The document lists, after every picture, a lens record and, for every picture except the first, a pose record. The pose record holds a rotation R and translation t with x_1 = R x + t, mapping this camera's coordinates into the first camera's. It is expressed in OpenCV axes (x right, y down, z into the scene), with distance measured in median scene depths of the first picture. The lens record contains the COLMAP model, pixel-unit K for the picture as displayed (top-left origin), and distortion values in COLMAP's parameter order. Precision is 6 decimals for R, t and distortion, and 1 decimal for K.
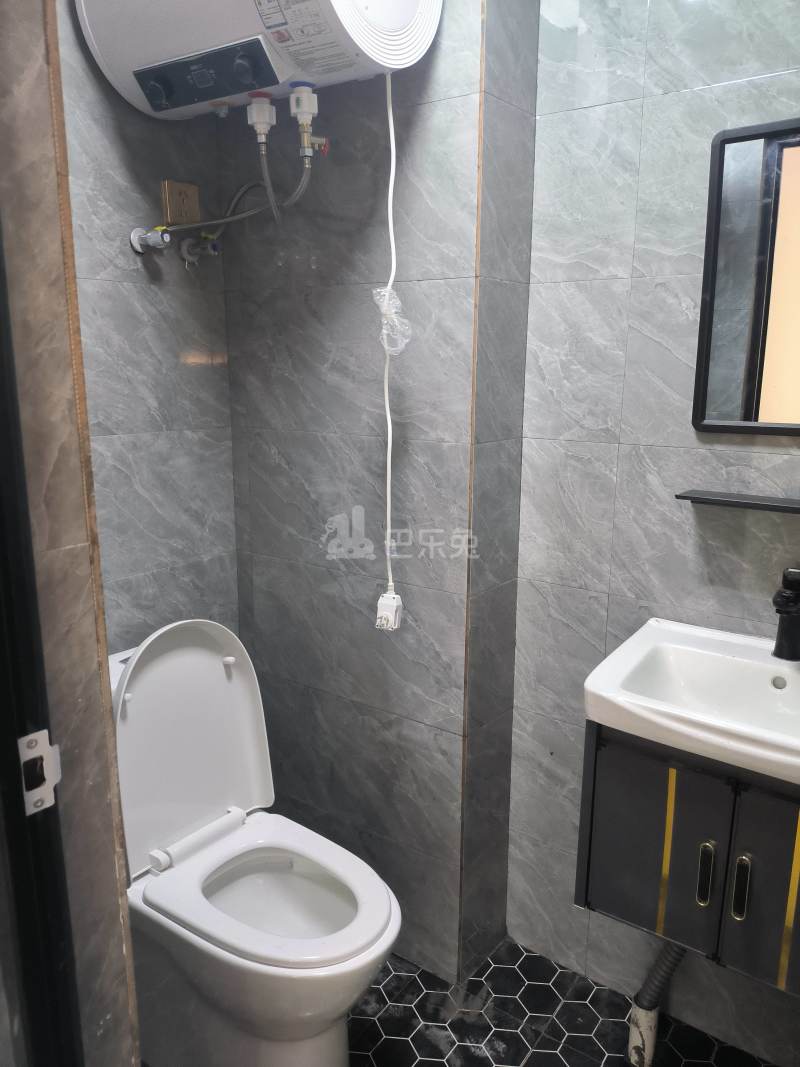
lens RADIAL K [[789.3, 0, 400.9], [0, 789.3, 532.7], [0, 0, 1]] dist [-0.004367, -0.016418]
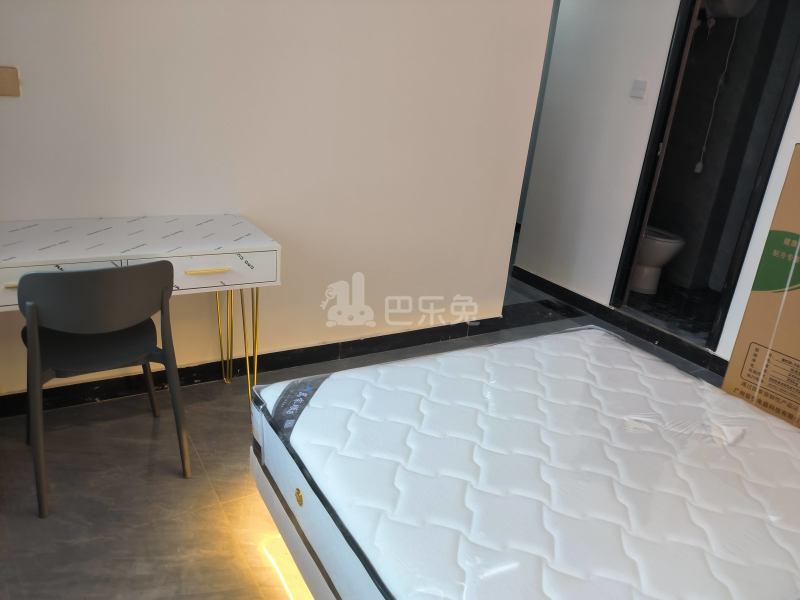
lens RADIAL K [[591.8, 0, 400.2], [0, 591.8, 299.4], [0, 0, 1]] dist [-0.004367, -0.016418]
pose [[0.912392, 0.217195, -0.346940, -0.188598], [-0.172032, 0.972588, 0.156456, 0.483342], [0.371411, -0.083064, 0.924746, -1.958682]]
